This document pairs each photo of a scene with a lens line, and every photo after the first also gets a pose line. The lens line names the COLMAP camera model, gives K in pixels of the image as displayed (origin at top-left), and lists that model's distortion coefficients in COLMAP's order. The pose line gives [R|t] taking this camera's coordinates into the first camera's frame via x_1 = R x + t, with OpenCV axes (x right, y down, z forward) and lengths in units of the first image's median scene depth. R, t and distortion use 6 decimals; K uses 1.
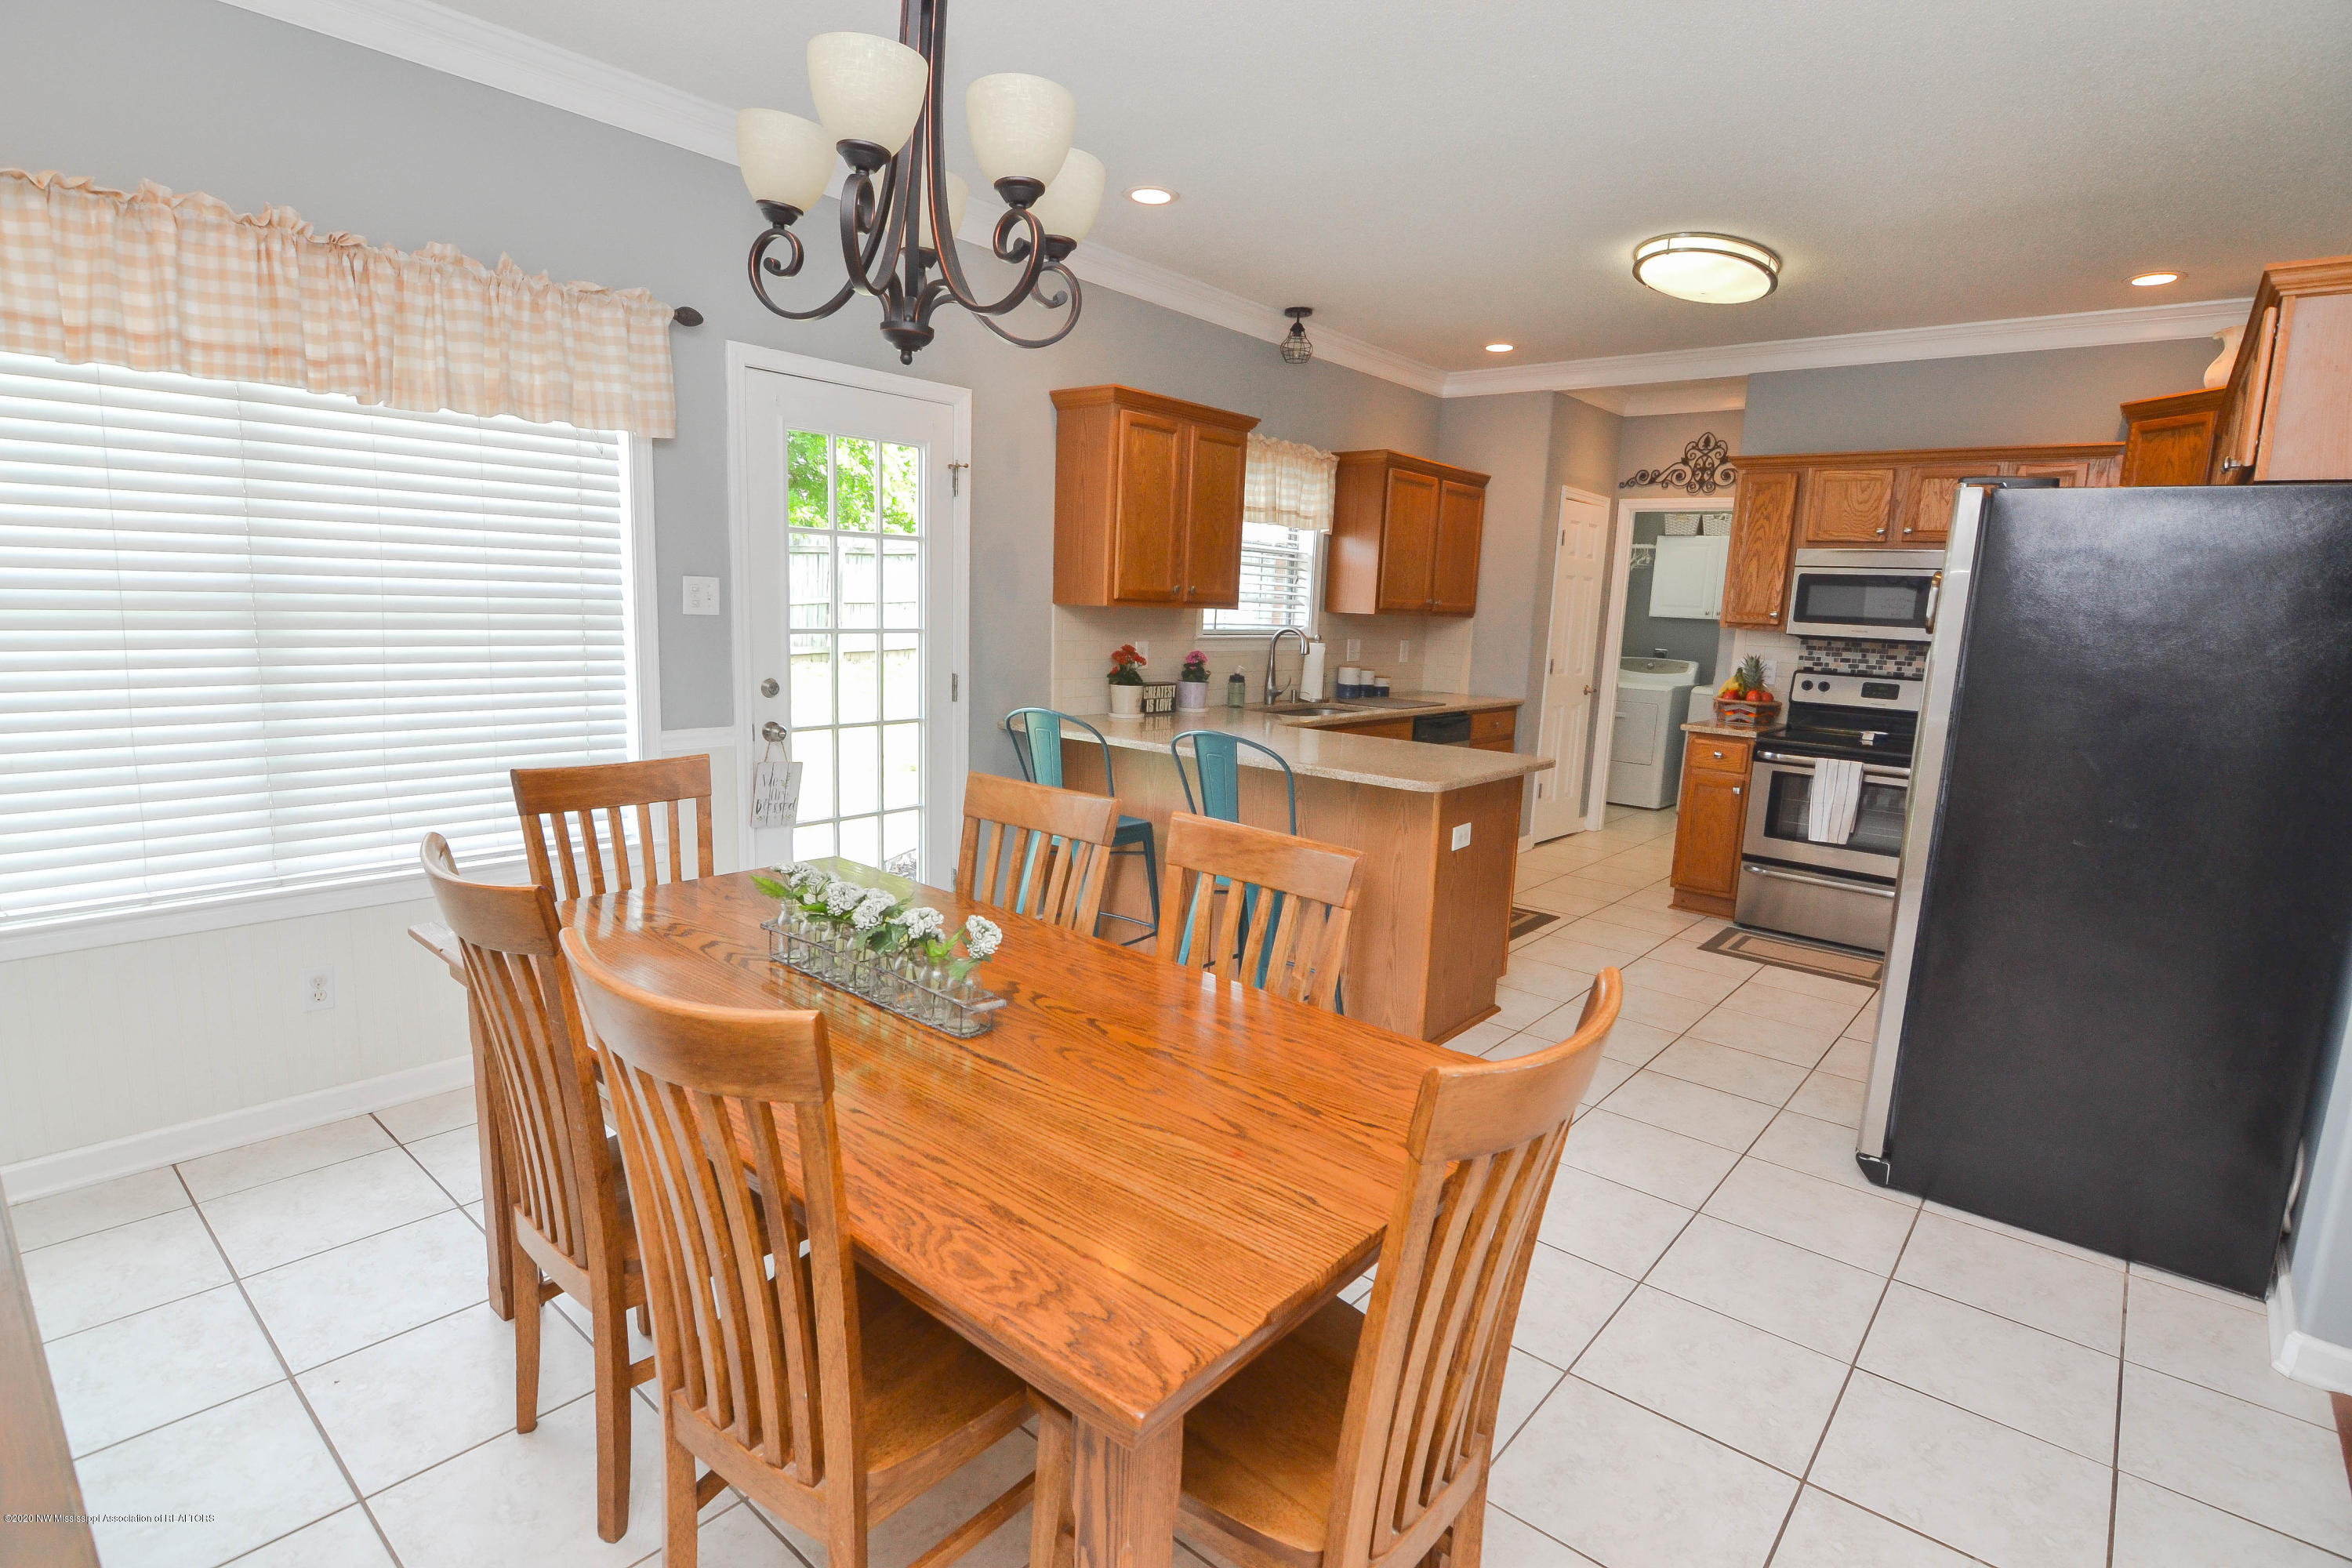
lens RADIAL K [[1160.5, 0, 1156.6], [0, 1160.5, 788.2], [0, 0, 1]] dist [-0.011288, -0.005874]
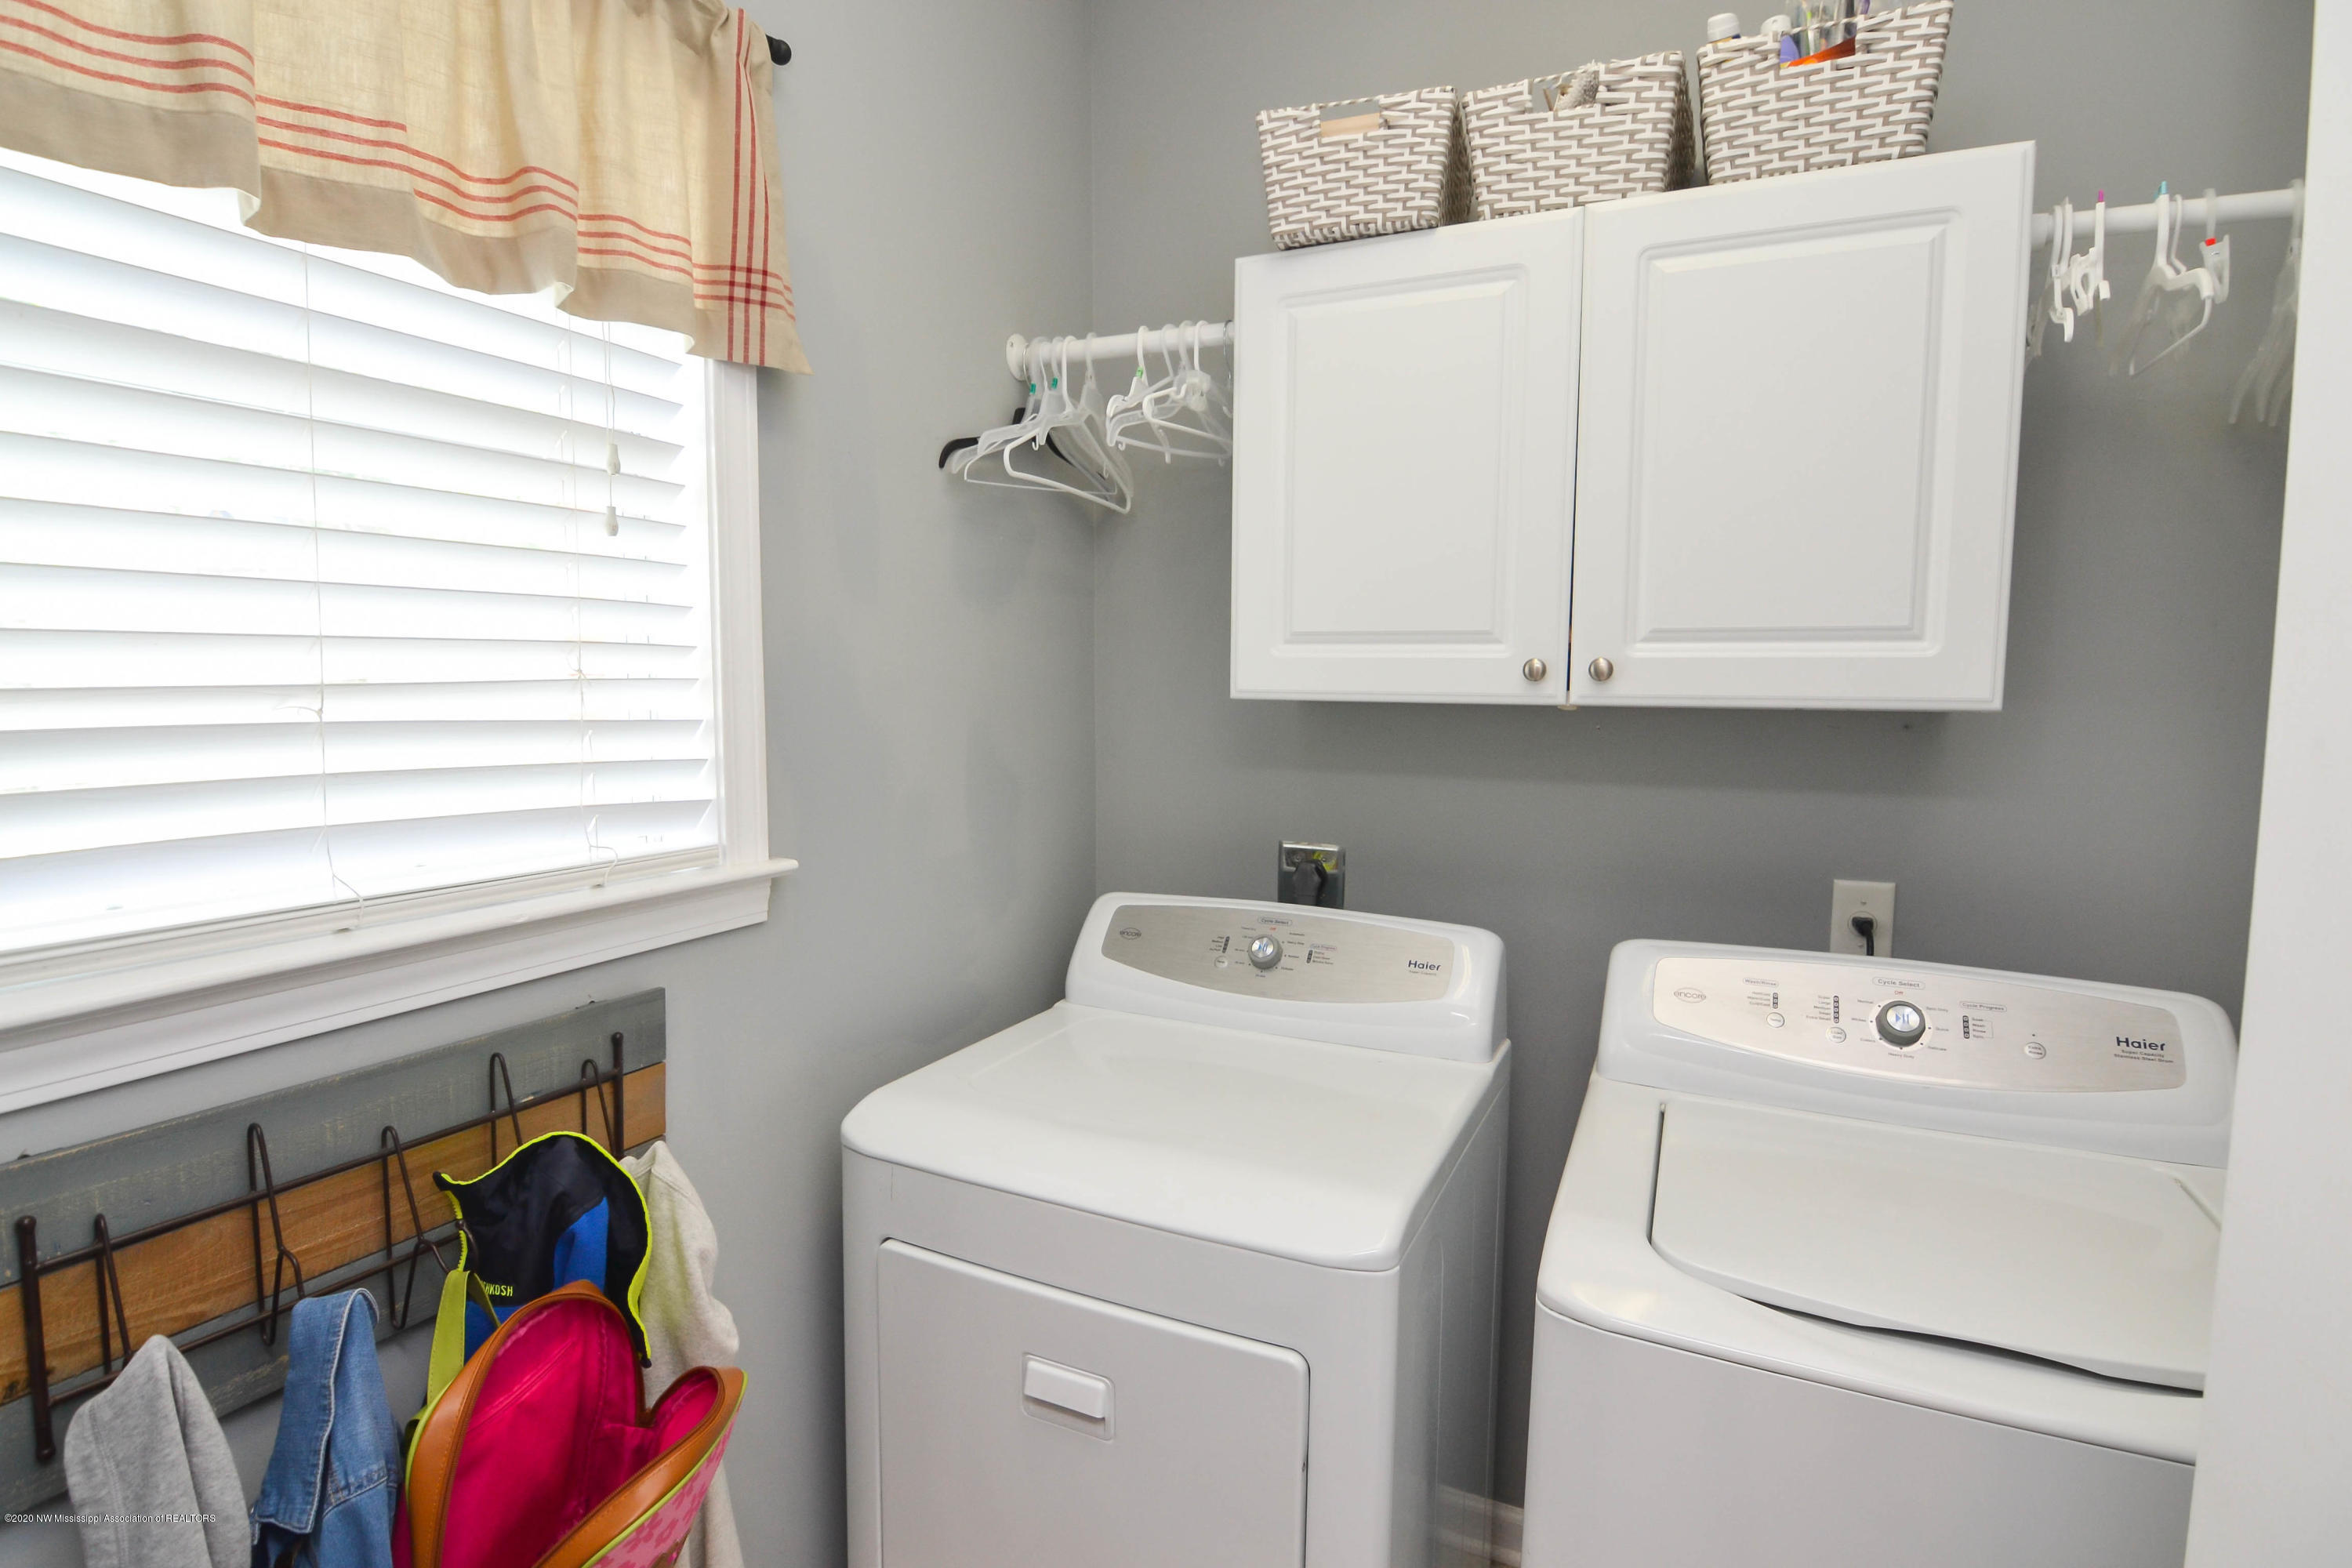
lens RADIAL K [[1160.5, 0, 1176.6], [0, 1160.5, 778.8], [0, 0, 1]] dist [-0.011288, -0.005874]
pose [[0.965237, -0.050261, 0.256500, 0.587966], [0.069689, 0.995302, -0.067218, -0.197202], [-0.251916, 0.082757, 0.964204, 1.313391]]
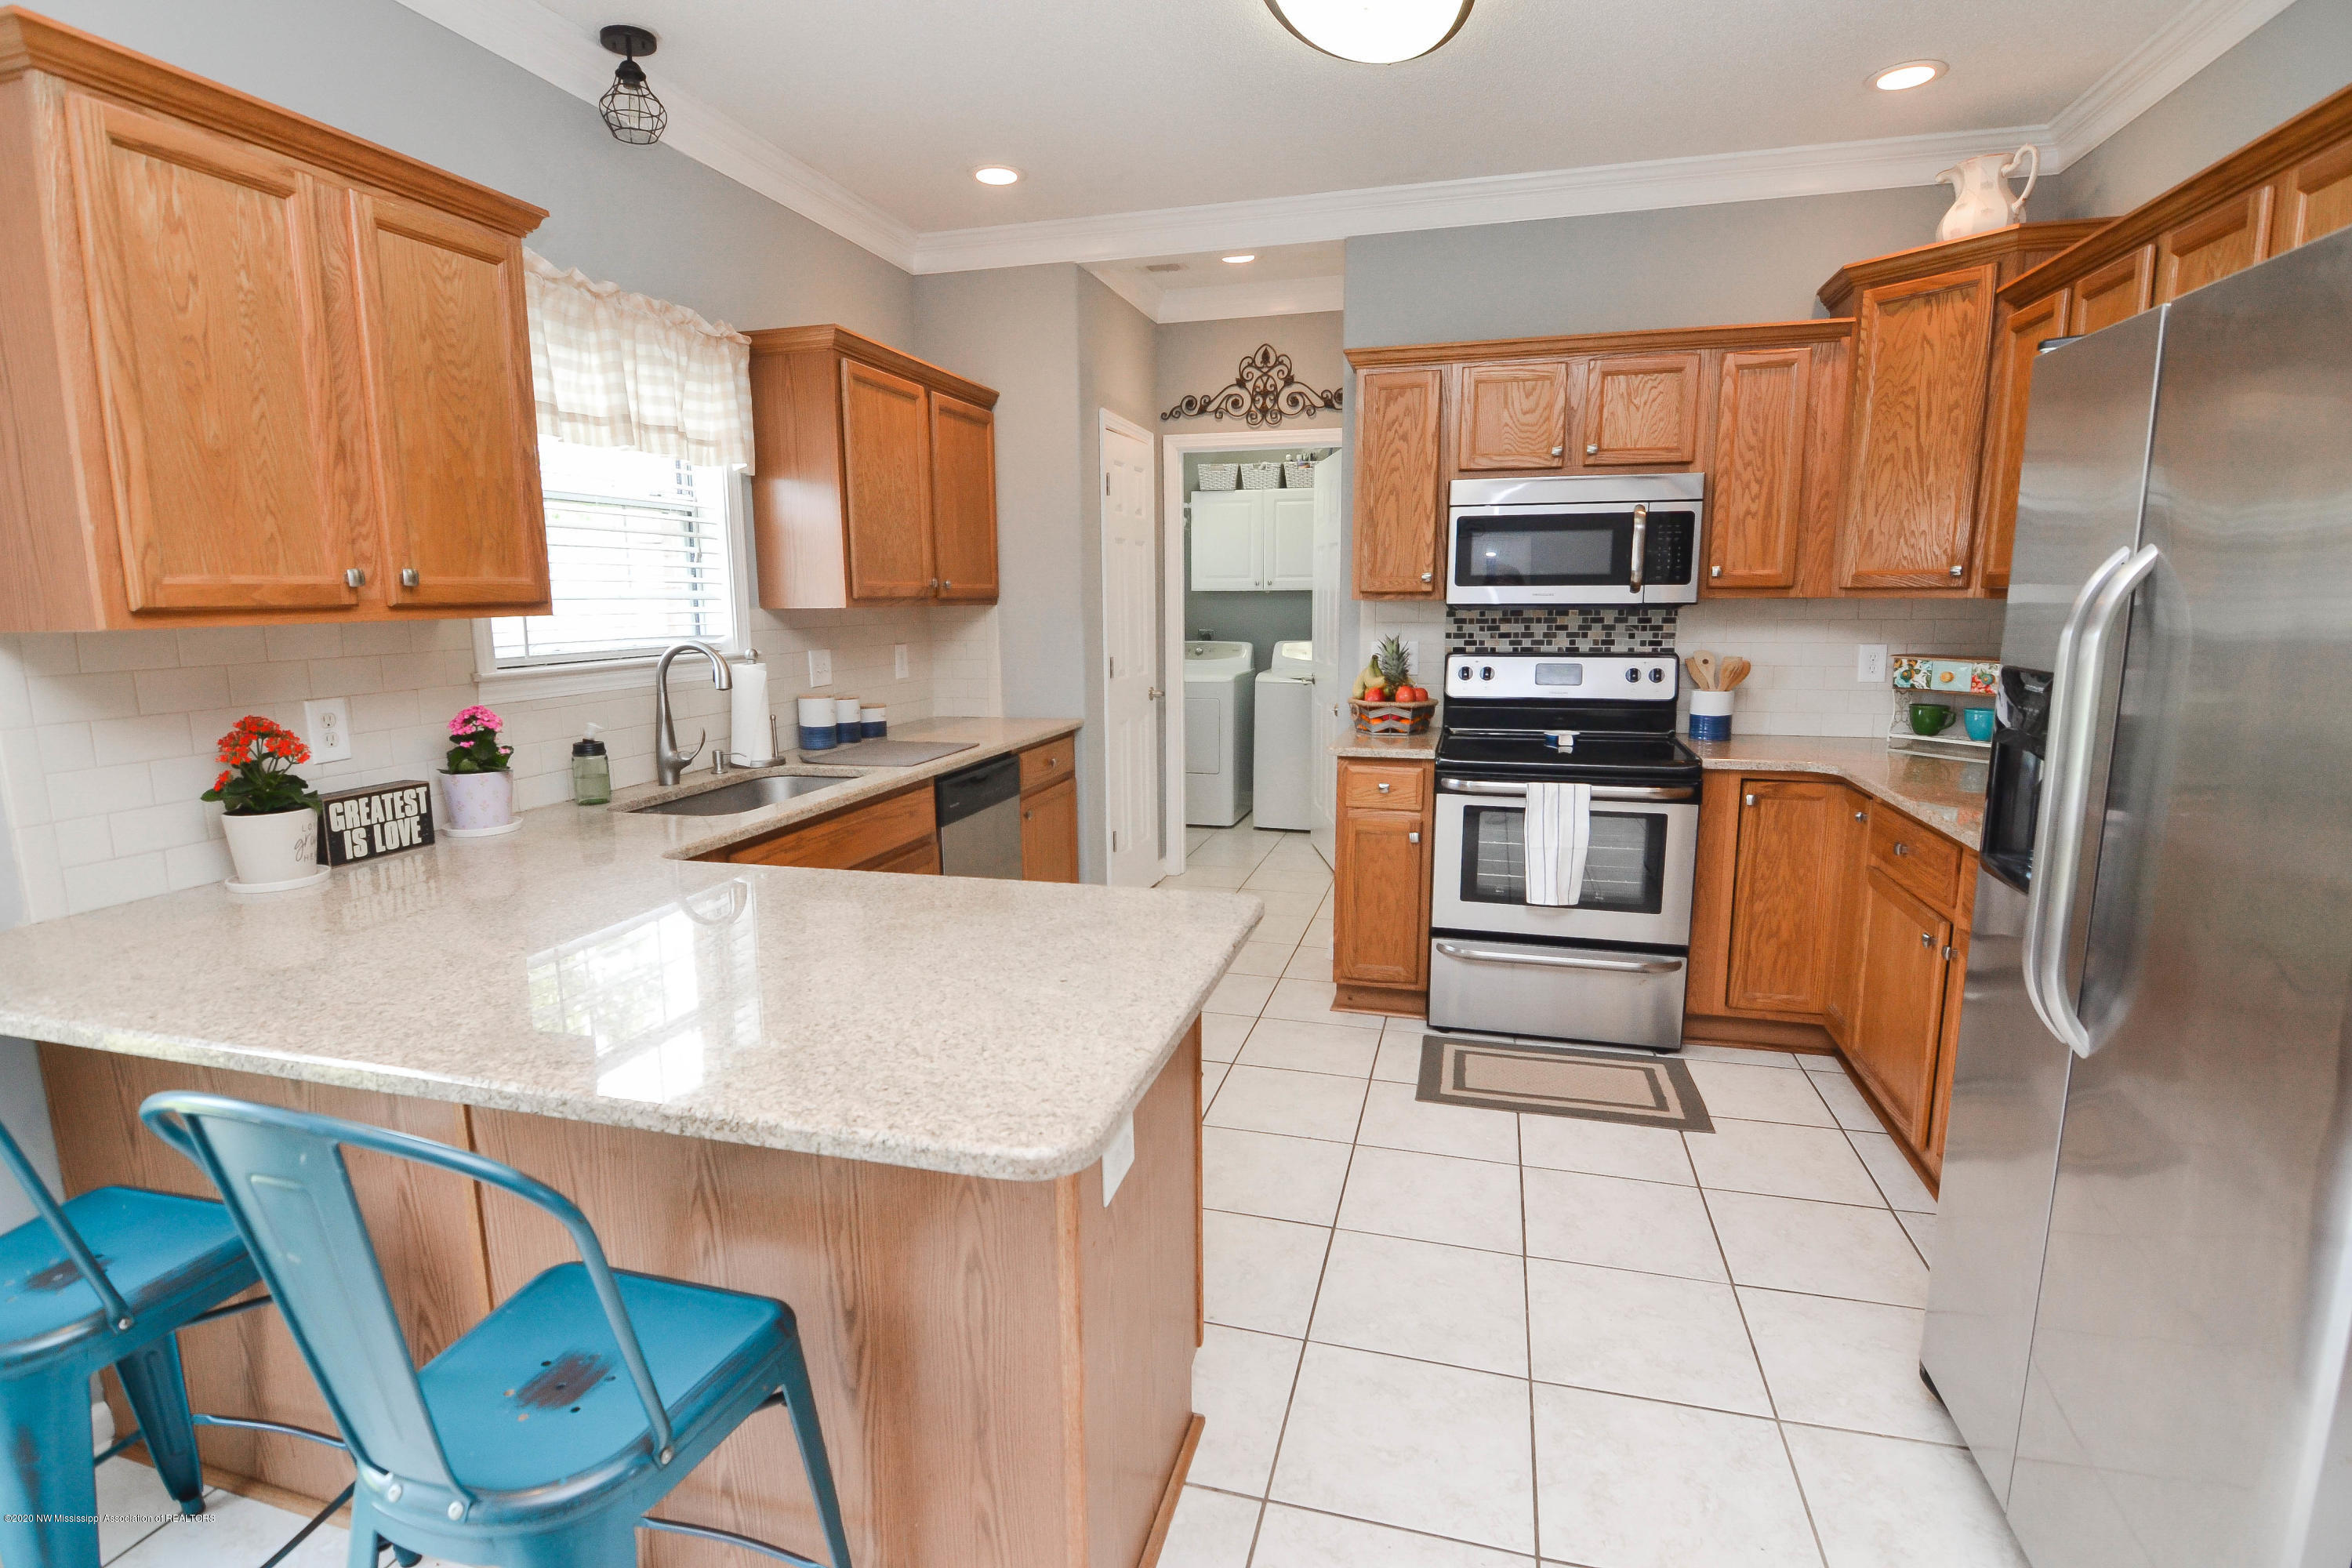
lens RADIAL K [[1160.5, 0, 1157.4], [0, 1160.5, 789.6], [0, 0, 1]] dist [-0.011288, -0.005874]
pose [[0.906002, -0.117686, 0.406583, 0.085026], [0.113293, 0.992947, 0.034955, -0.064064], [-0.407829, 0.014394, 0.912945, 0.418428]]
